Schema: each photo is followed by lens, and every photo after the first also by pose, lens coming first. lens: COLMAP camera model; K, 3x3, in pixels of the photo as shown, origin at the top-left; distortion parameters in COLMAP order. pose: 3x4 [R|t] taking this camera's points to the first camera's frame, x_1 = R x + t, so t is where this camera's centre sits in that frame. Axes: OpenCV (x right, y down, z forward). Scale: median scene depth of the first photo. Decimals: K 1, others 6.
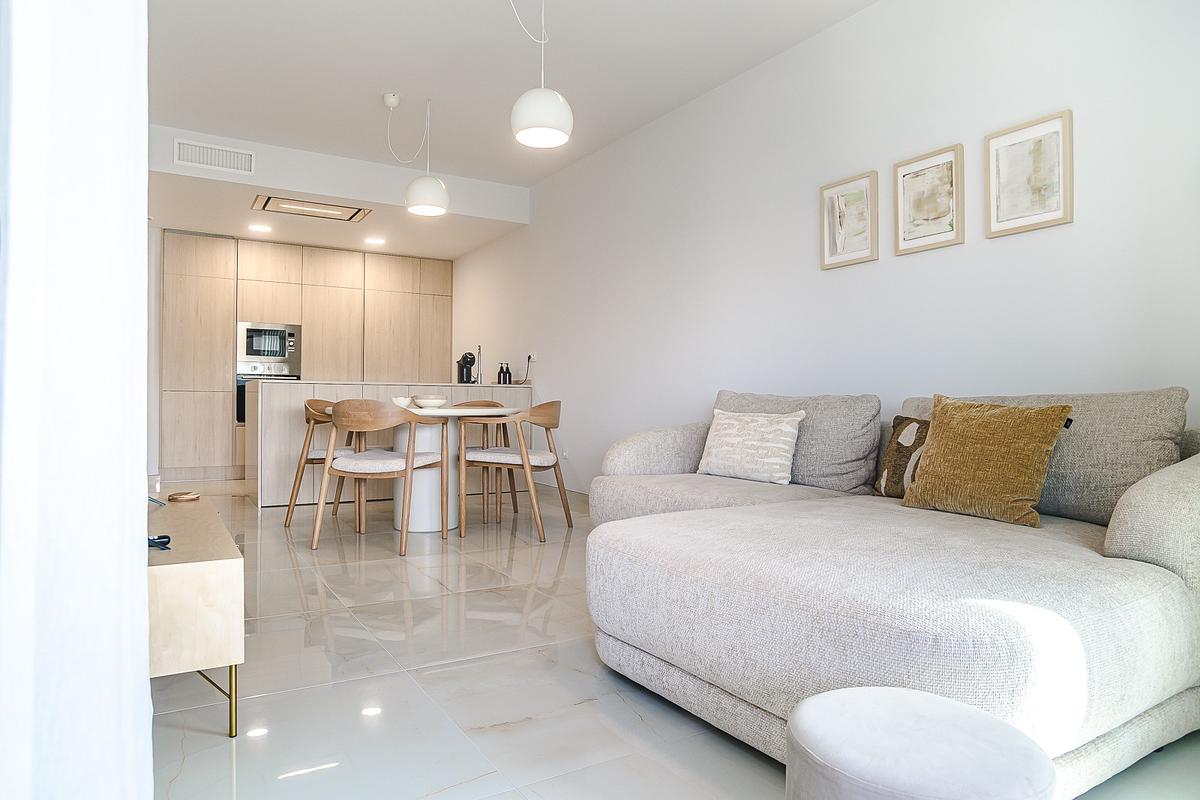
lens RADIAL K [[732.2, 0, 597.8], [0, 732.2, 397.0], [0, 0, 1]] dist [-0.064442, 0.002890]
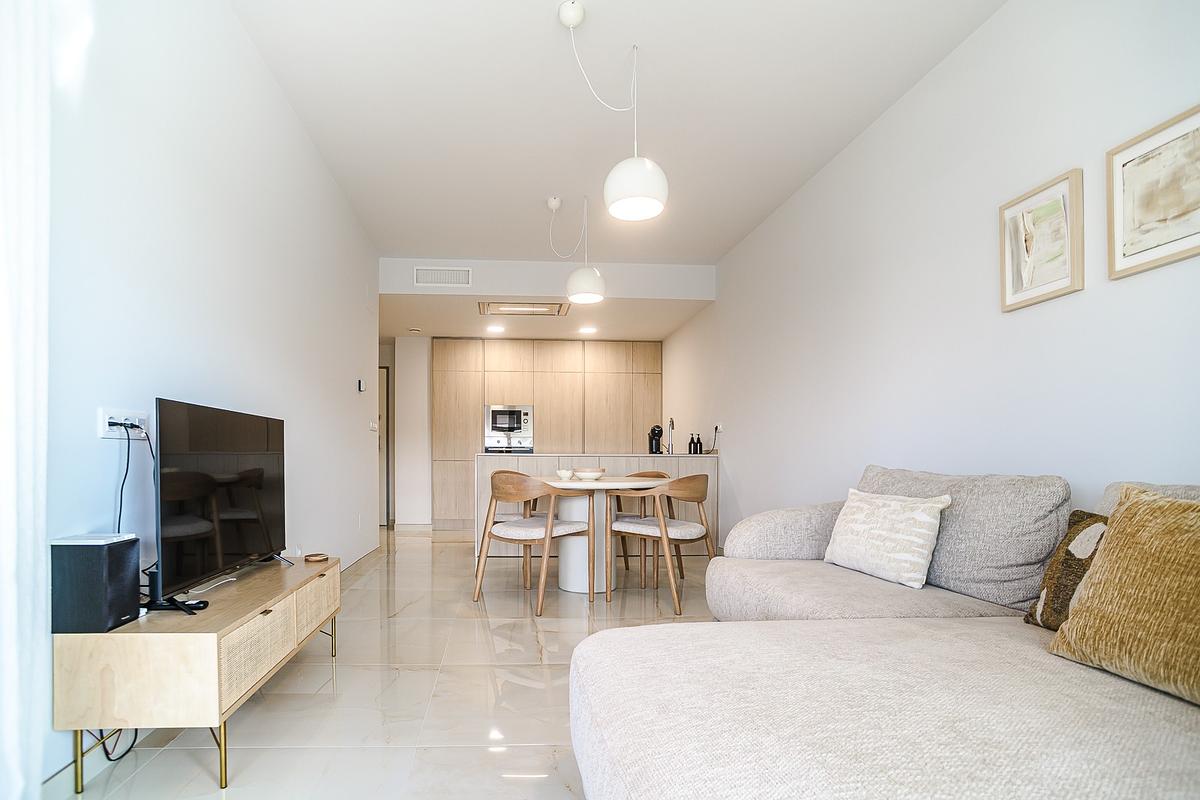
lens RADIAL K [[616.8, 0, 533.6], [0, 616.8, 462.9], [0, 0, 1]] dist [-0.050000, 0.015558]
pose [[0.880555, -0.002428, -0.473938, 0.170885], [0.005614, 0.999970, 0.005307, -0.019077], [0.473911, -0.007334, 0.880542, 0.188762]]
